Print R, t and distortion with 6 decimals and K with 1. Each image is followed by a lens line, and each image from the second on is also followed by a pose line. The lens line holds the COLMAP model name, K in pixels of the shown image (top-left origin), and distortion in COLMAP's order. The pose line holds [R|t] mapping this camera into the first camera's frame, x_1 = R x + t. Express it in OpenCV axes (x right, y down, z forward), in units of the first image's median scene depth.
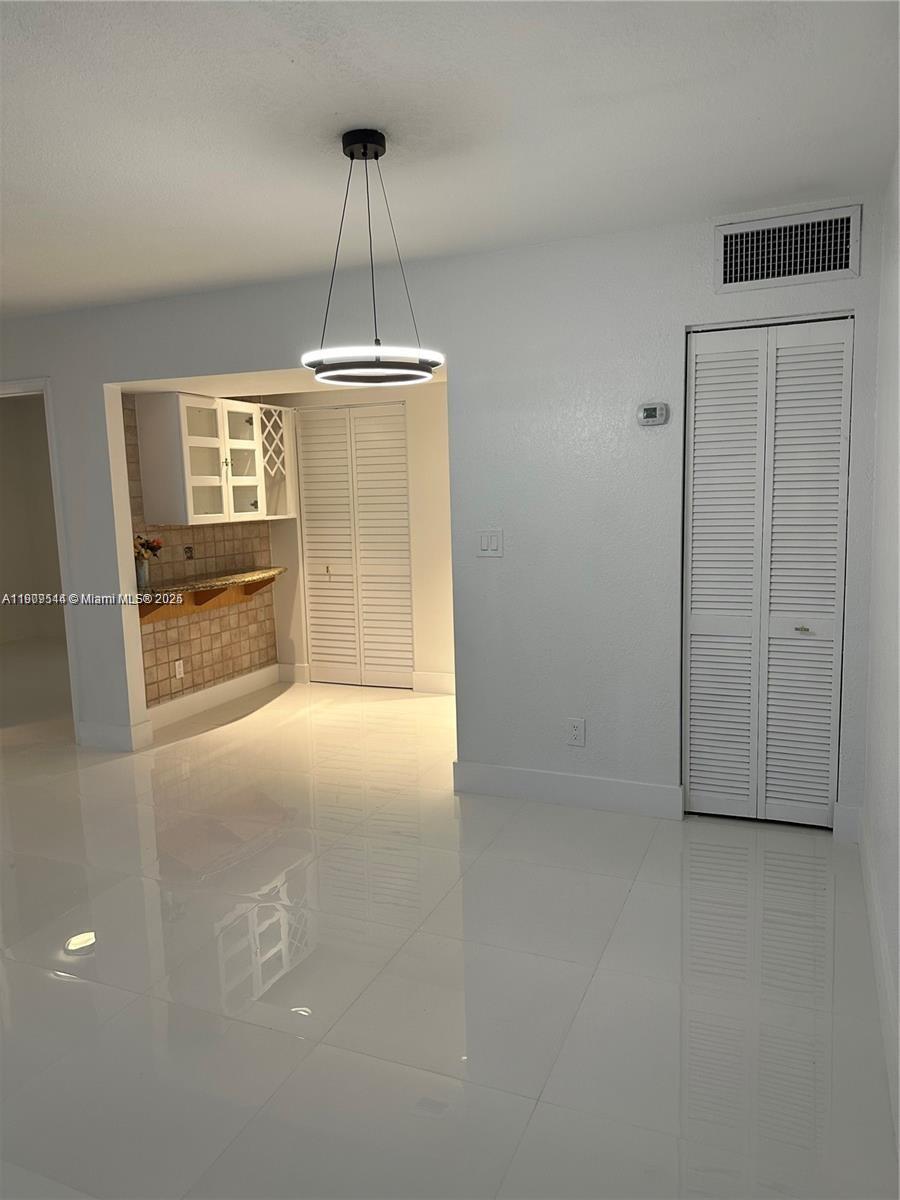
lens RADIAL K [[836.5, 0, 450.0], [0, 836.5, 600.0], [0, 0, 1]] dist [0.133153, -0.189947]
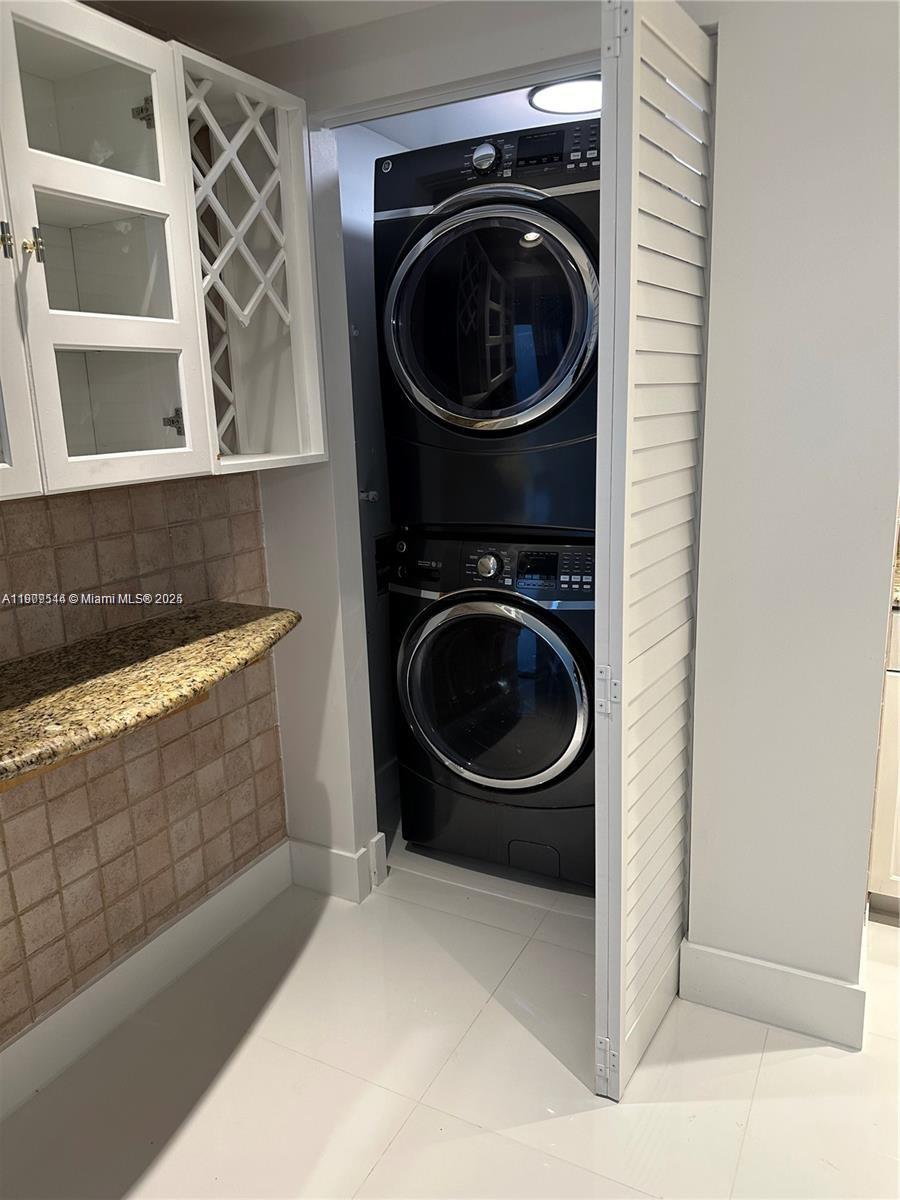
lens RADIAL K [[845.5, 0, 447.7], [0, 845.5, 595.3], [0, 0, 1]] dist [0.041353, -0.050526]
pose [[0.996196, 0.014086, -0.085989, -0.113138], [-0.005663, 0.995228, 0.097413, -0.082859], [0.086951, -0.096555, 0.991522, 0.713862]]
